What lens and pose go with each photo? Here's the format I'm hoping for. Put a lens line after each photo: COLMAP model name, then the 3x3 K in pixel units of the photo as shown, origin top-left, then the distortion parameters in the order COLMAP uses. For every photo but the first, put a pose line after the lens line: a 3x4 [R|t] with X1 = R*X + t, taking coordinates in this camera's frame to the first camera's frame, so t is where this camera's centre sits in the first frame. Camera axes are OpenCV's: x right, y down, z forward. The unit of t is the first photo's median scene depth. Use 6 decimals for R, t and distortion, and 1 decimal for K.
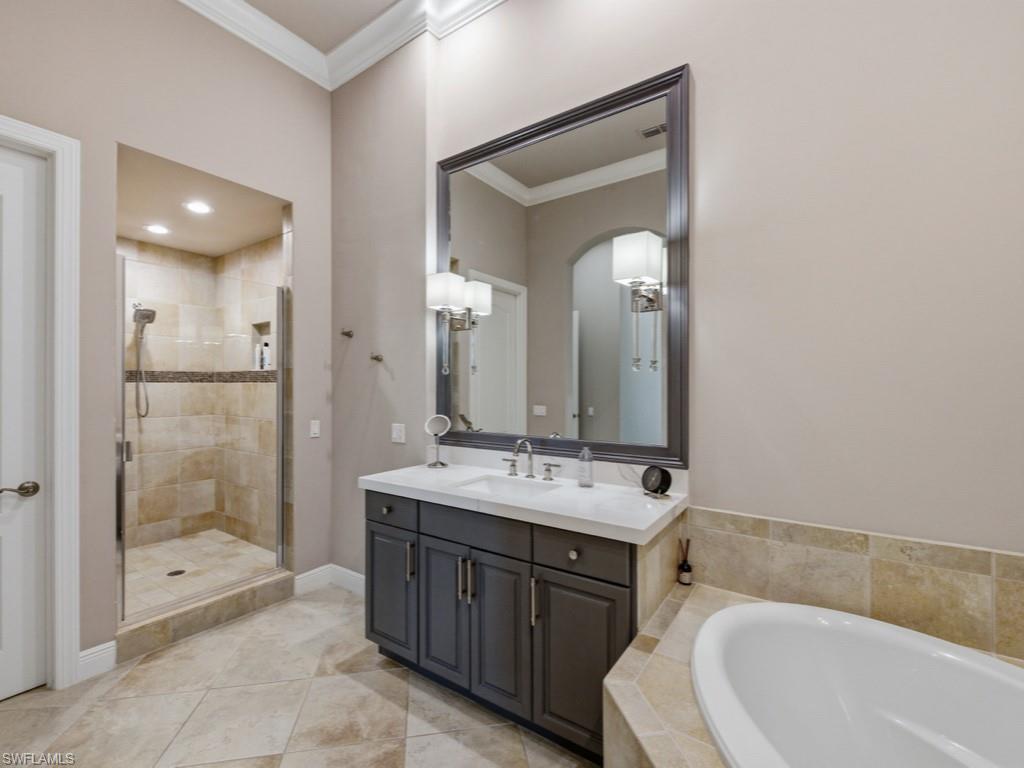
lens RADIAL K [[453.8, 0, 508.8], [0, 453.8, 384.7], [0, 0, 1]] dist [0.000329, -0.000355]
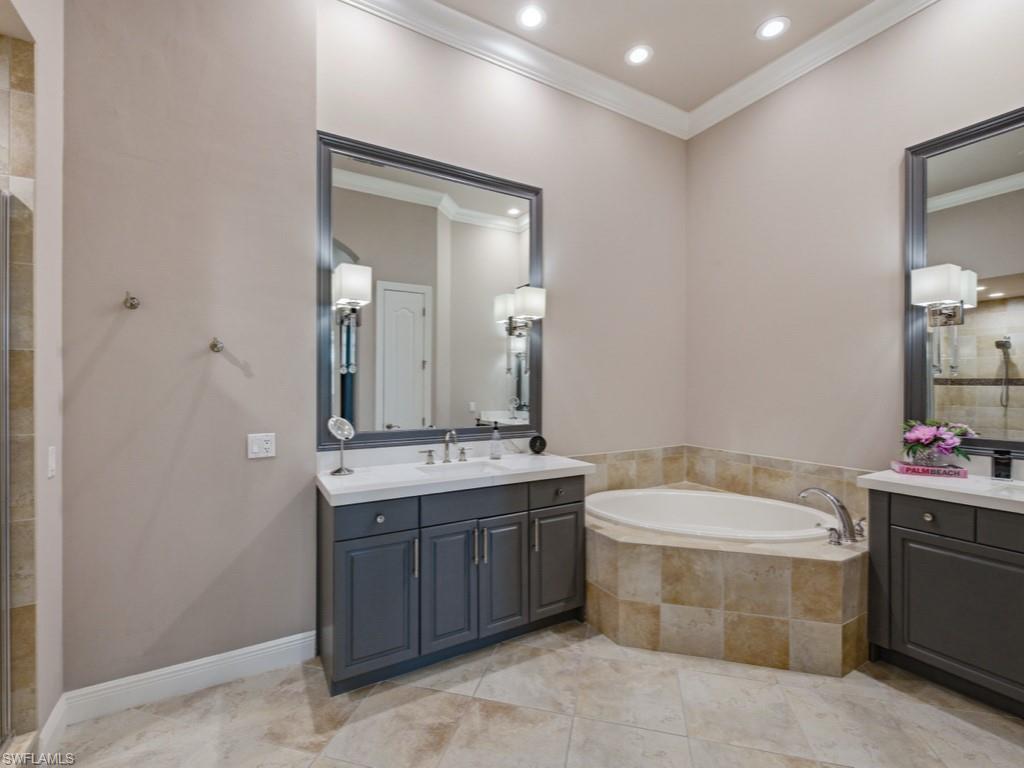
lens RADIAL K [[453.8, 0, 508.8], [0, 453.8, 384.7], [0, 0, 1]] dist [0.000329, -0.000355]
pose [[0.419934, 0.003913, 0.907546, -1.045373], [-0.002979, 0.999991, -0.002933, 0.004278], [-0.907550, -0.001471, 0.419942, 0.383270]]
